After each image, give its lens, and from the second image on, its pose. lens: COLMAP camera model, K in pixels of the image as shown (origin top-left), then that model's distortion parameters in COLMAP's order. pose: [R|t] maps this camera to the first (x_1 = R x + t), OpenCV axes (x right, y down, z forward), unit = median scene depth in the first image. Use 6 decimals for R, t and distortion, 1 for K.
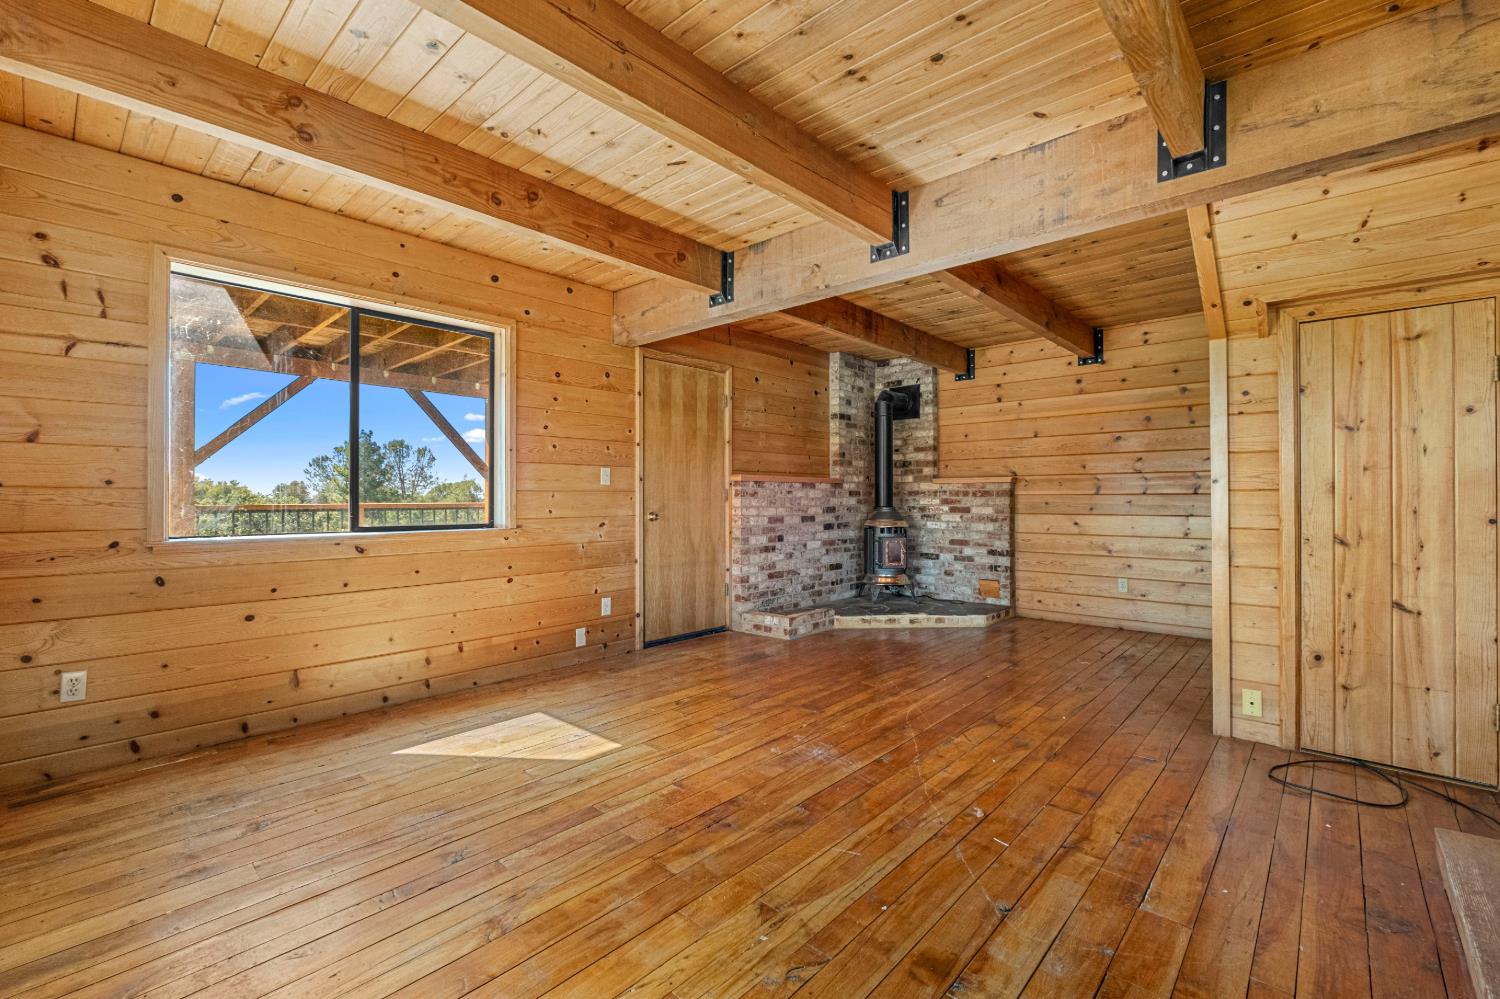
lens RADIAL K [[647.3, 0, 749.0], [0, 647.3, 494.0], [0, 0, 1]] dist [-0.009359, -0.000237]
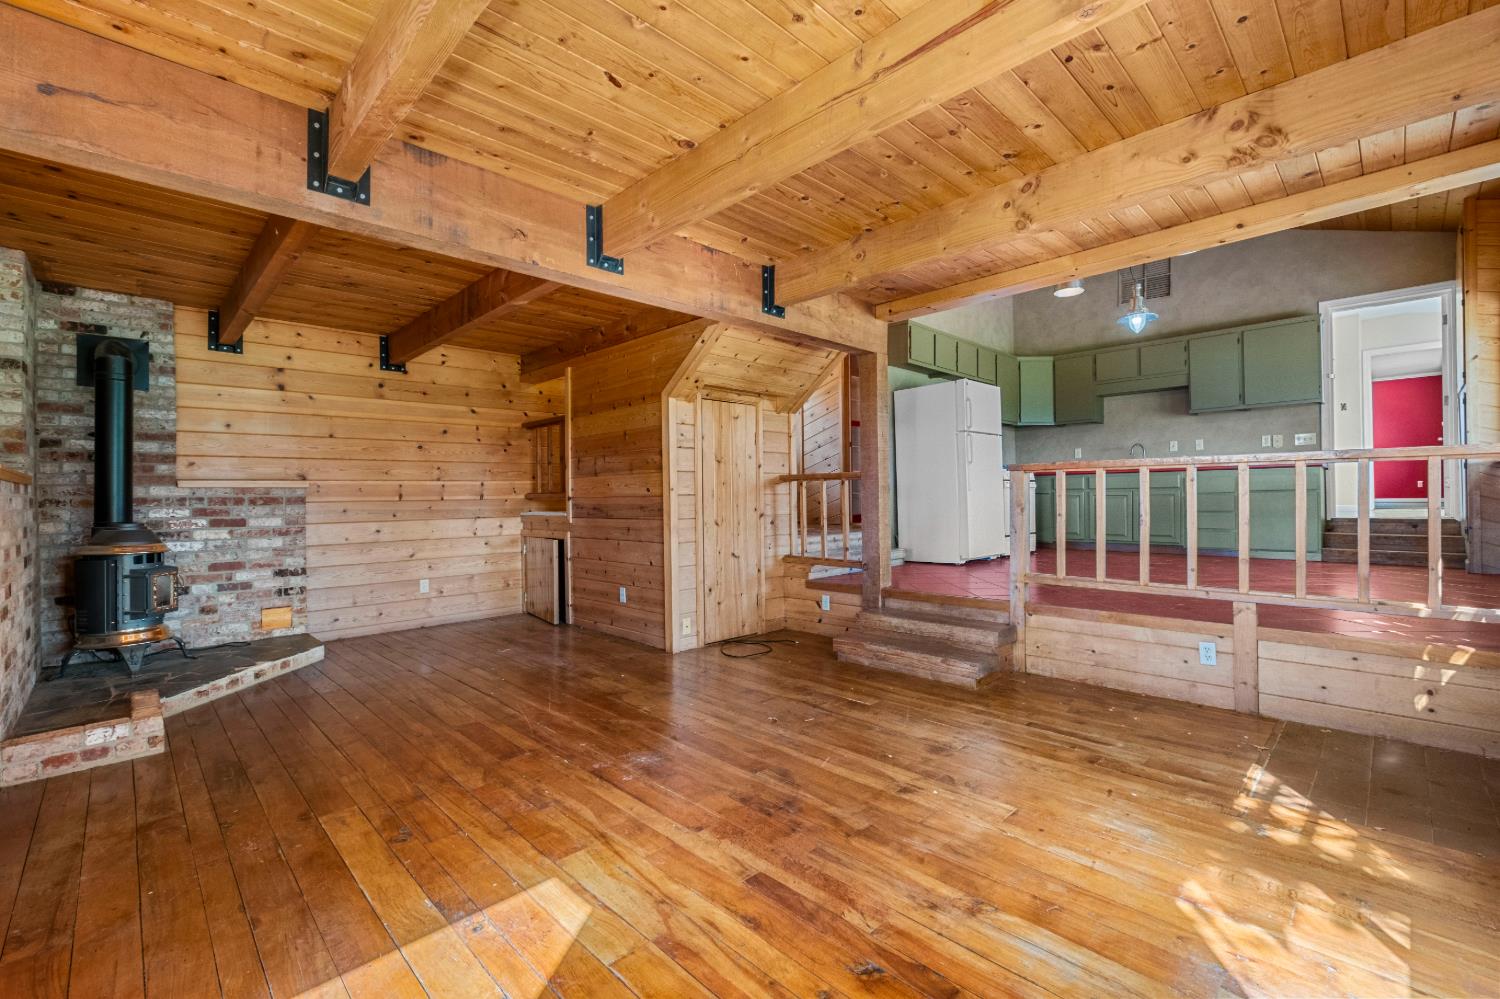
lens RADIAL K [[647.3, 0, 749.0], [0, 647.3, 494.0], [0, 0, 1]] dist [-0.009359, -0.000237]
pose [[0.054109, 0.004578, 0.998525, -0.666576], [0.009673, 0.999940, -0.005108, 0.000711], [-0.998488, 0.009935, 0.054061, 0.597518]]
